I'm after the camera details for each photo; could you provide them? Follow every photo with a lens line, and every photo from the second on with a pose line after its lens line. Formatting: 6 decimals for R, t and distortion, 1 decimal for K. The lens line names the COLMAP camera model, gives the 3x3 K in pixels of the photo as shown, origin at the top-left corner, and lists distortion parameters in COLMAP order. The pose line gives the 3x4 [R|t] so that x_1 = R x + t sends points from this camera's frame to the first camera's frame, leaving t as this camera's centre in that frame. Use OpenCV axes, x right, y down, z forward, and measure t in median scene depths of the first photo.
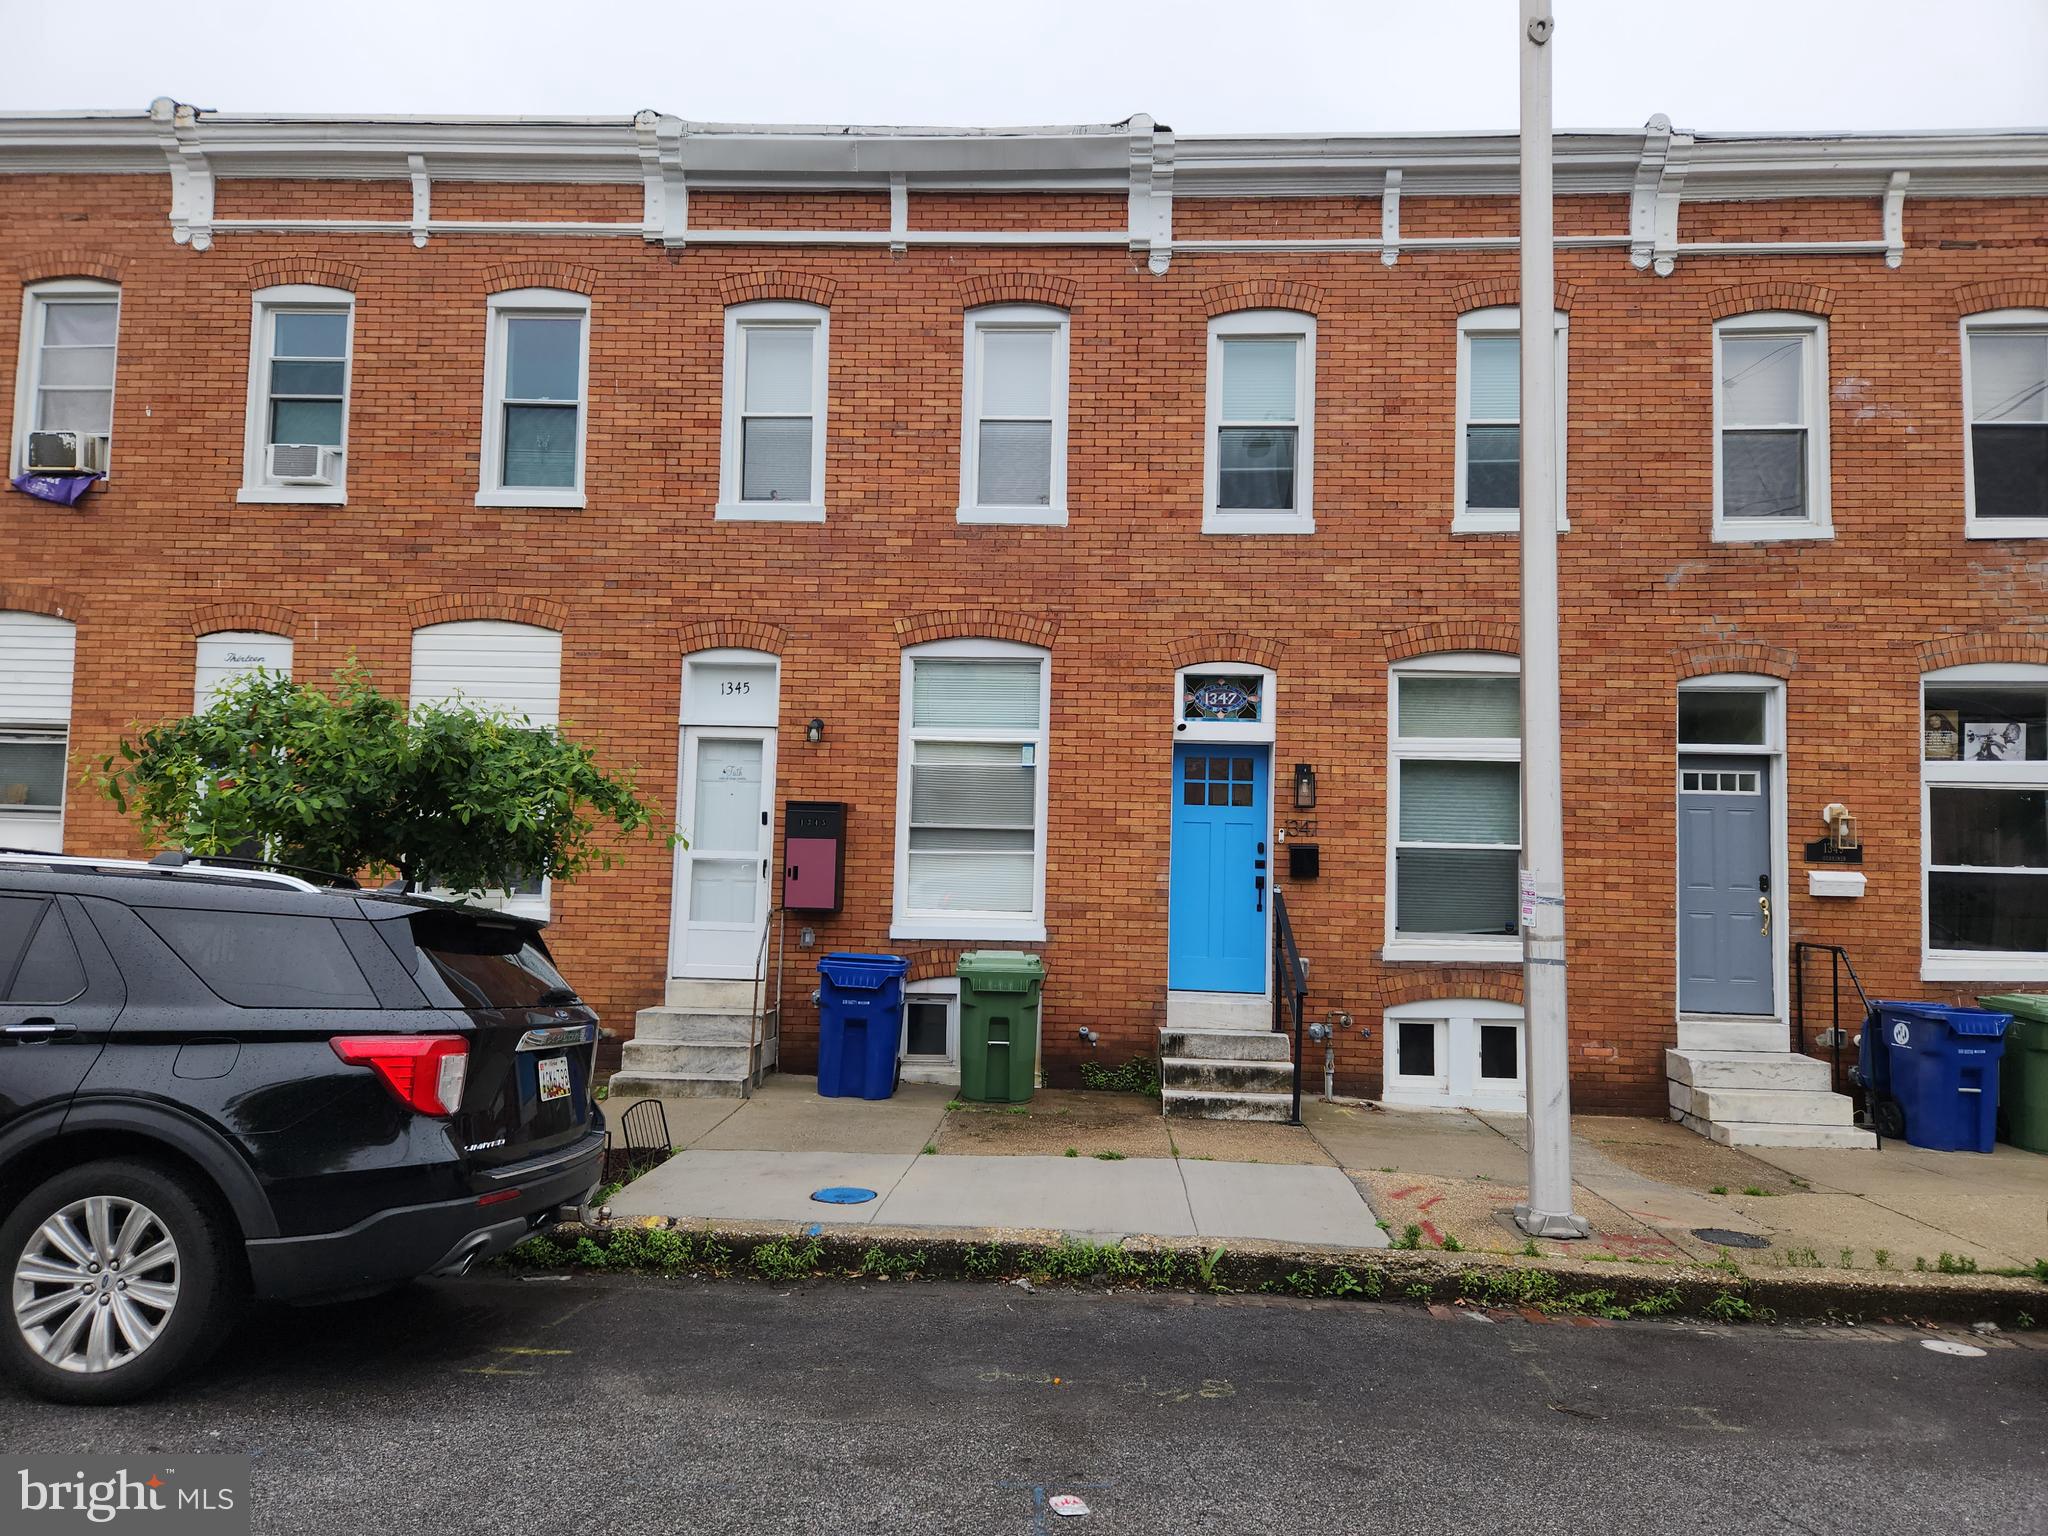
lens RADIAL K [[1374.0, 0, 1024.2], [0, 1374.0, 775.6], [0, 0, 1]] dist [0.074156, -0.064765]
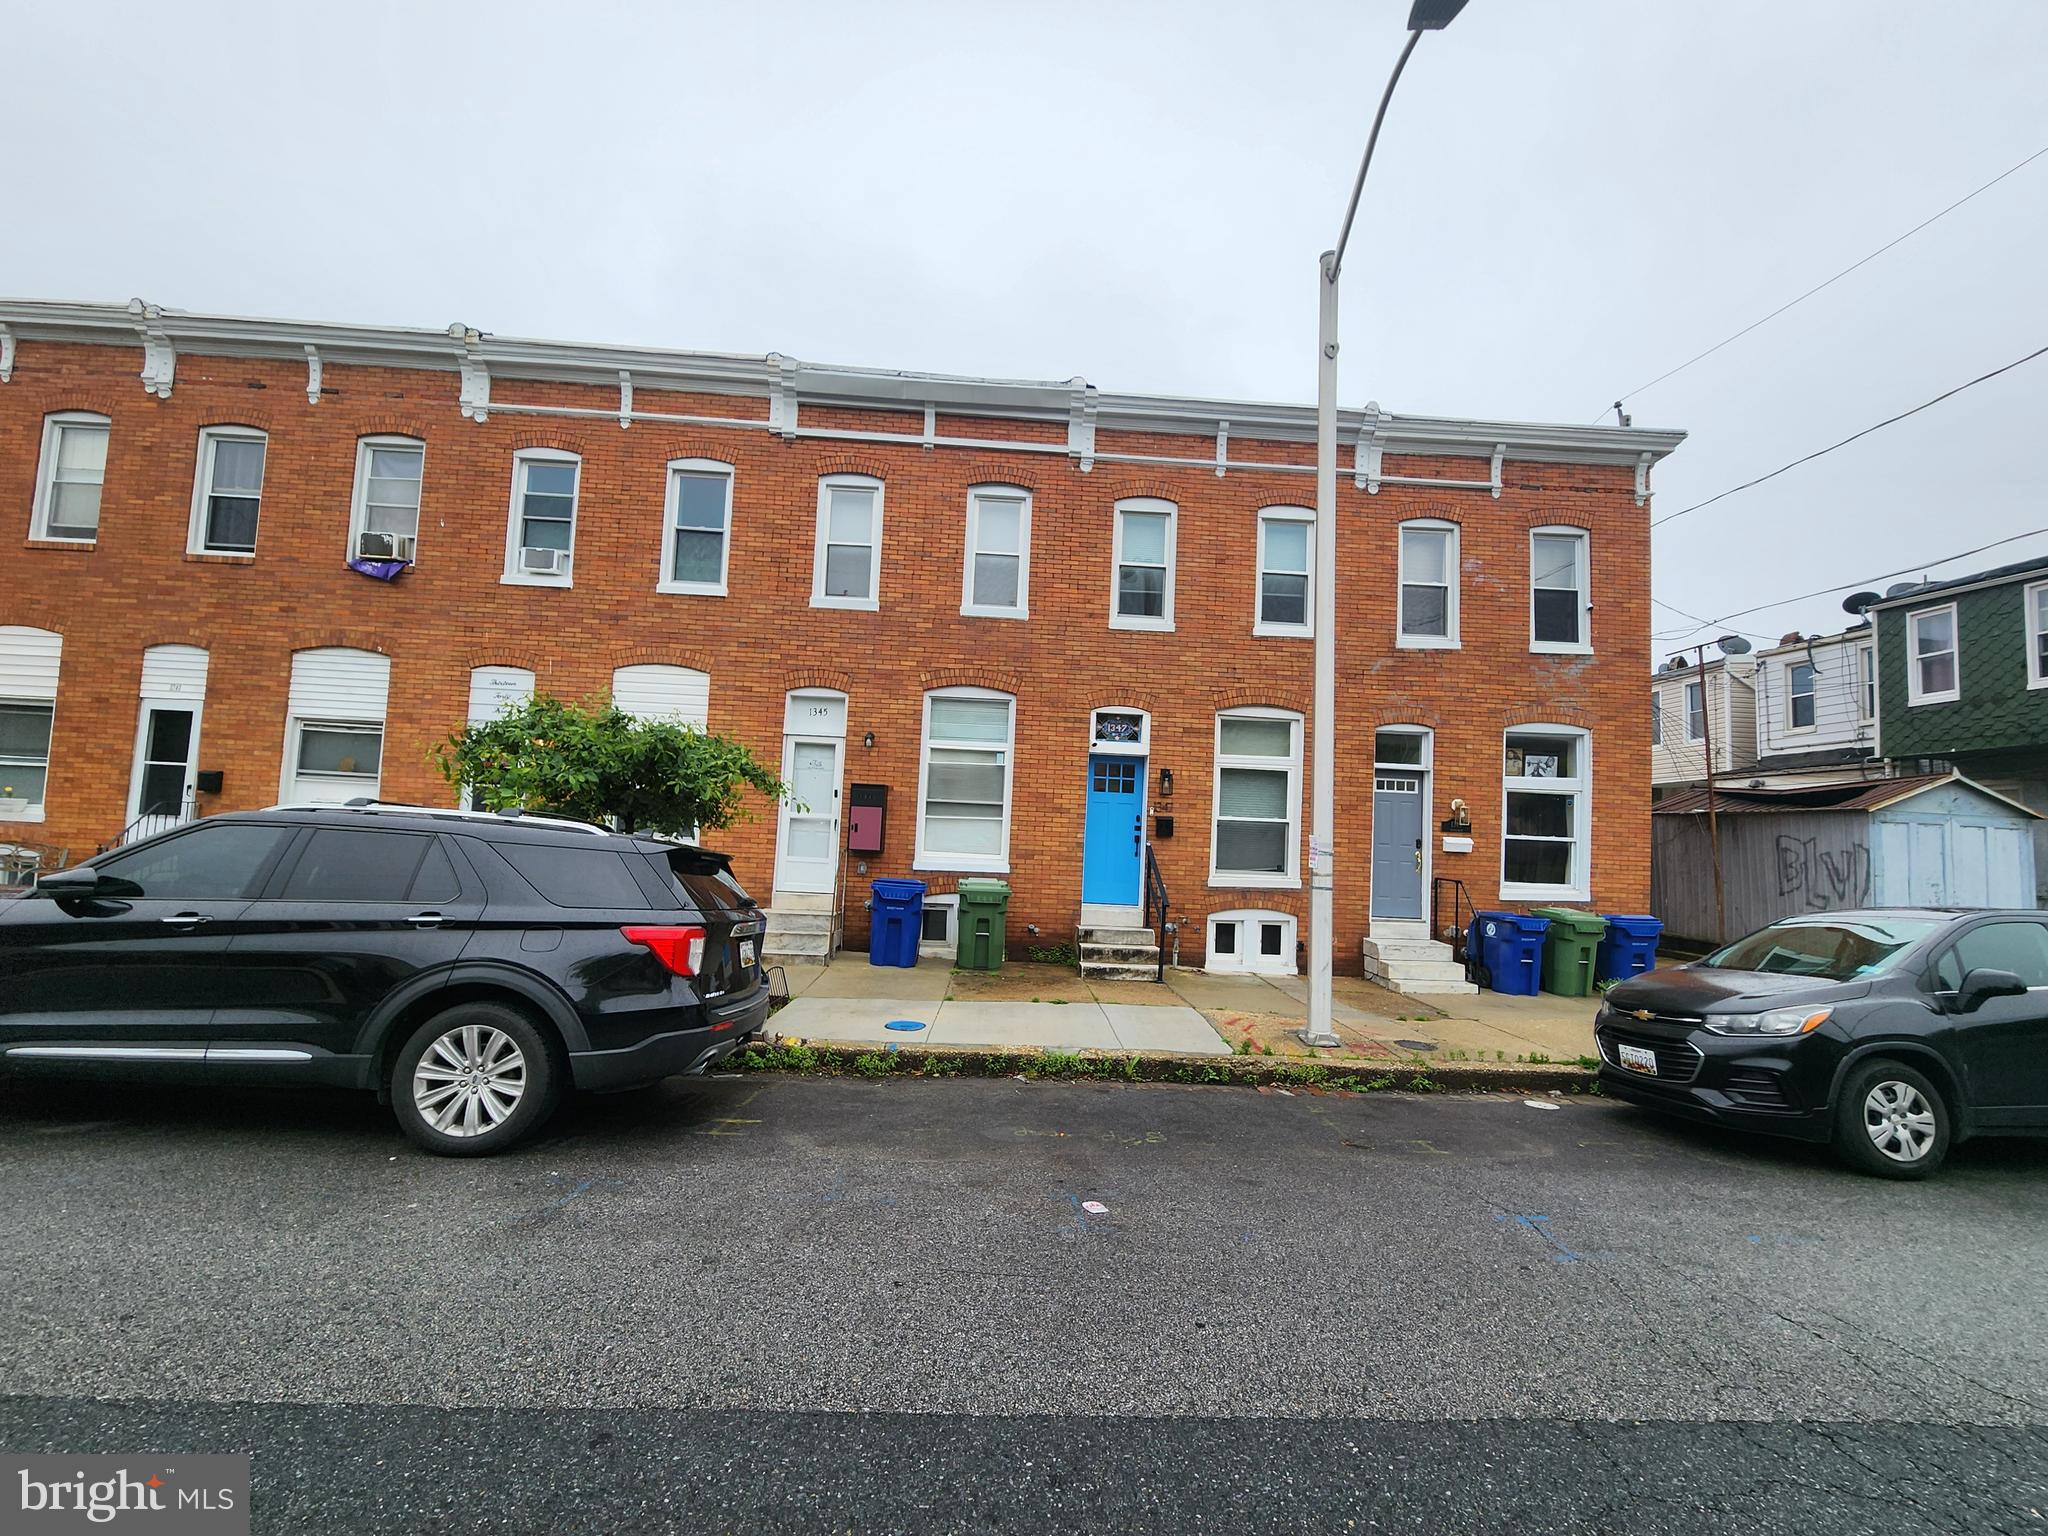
lens RADIAL K [[838.6, 0, 1038.2], [0, 838.6, 777.2], [0, 0, 1]] dist [-0.000849, -0.002140]
pose [[0.994450, 0.026113, 0.101914, -0.054704], [-0.026983, 0.999610, 0.007162, -0.001218], [-0.101687, -0.009872, 0.994767, 0.000477]]
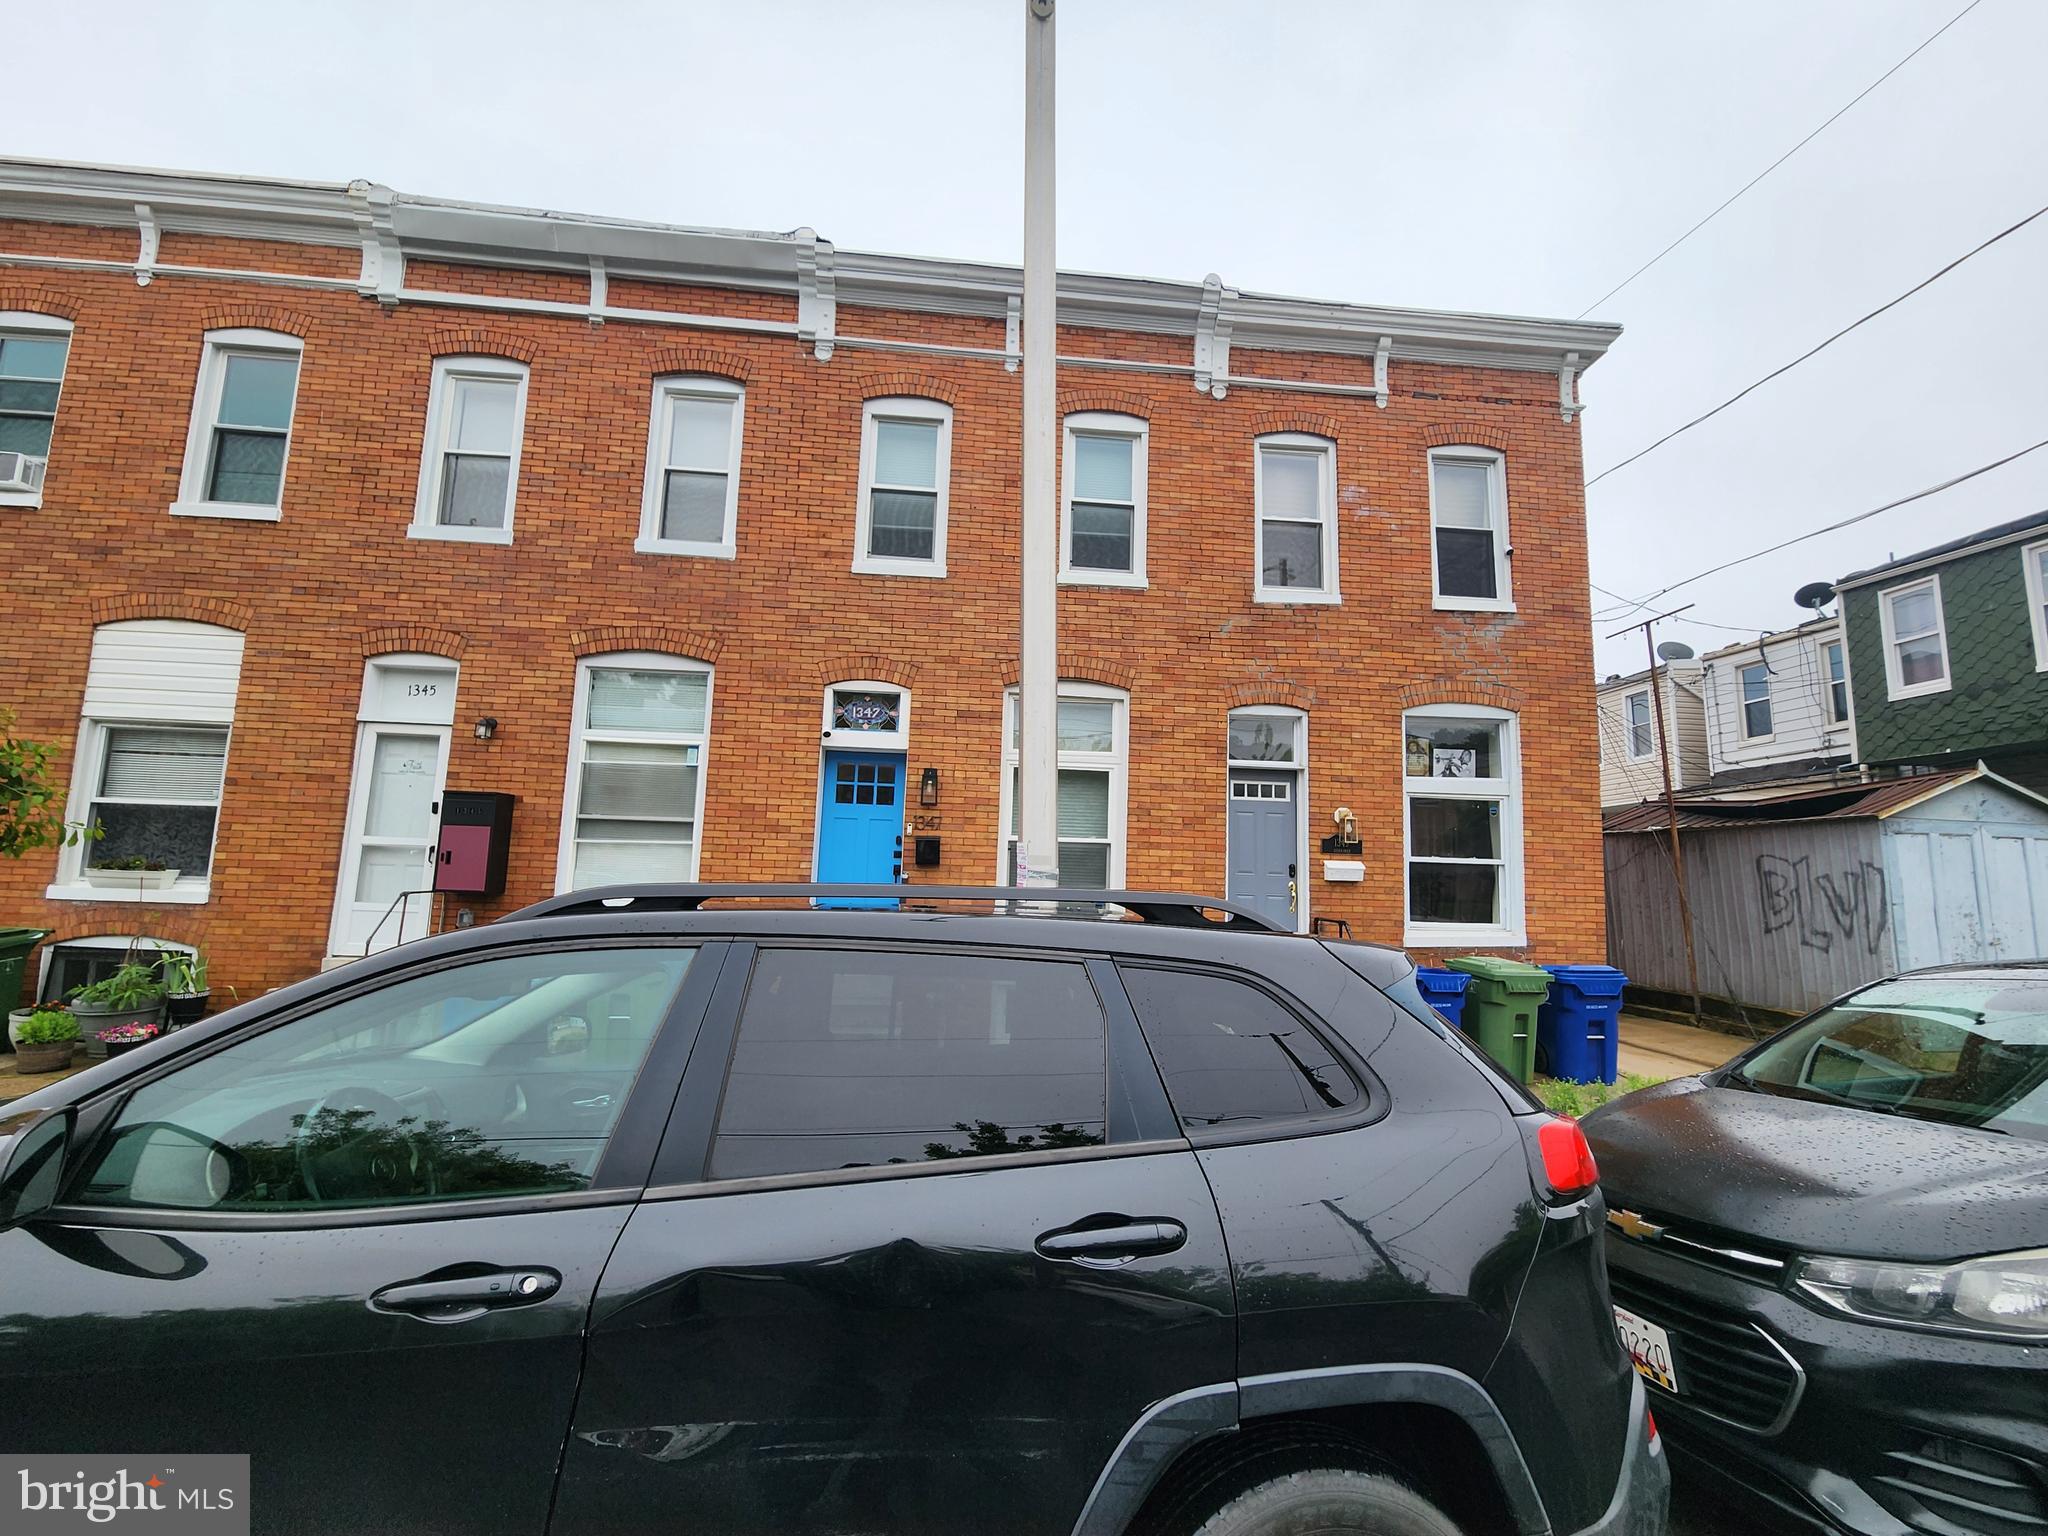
lens RADIAL K [[838.6, 0, 1038.1], [0, 838.6, 779.2], [0, 0, 1]] dist [-0.000849, -0.002140]
pose [[0.988267, 0.021498, 0.151215, 0.184495], [-0.014227, 0.998697, -0.049003, 0.034520], [-0.152072, 0.046277, 0.987285, 0.278810]]
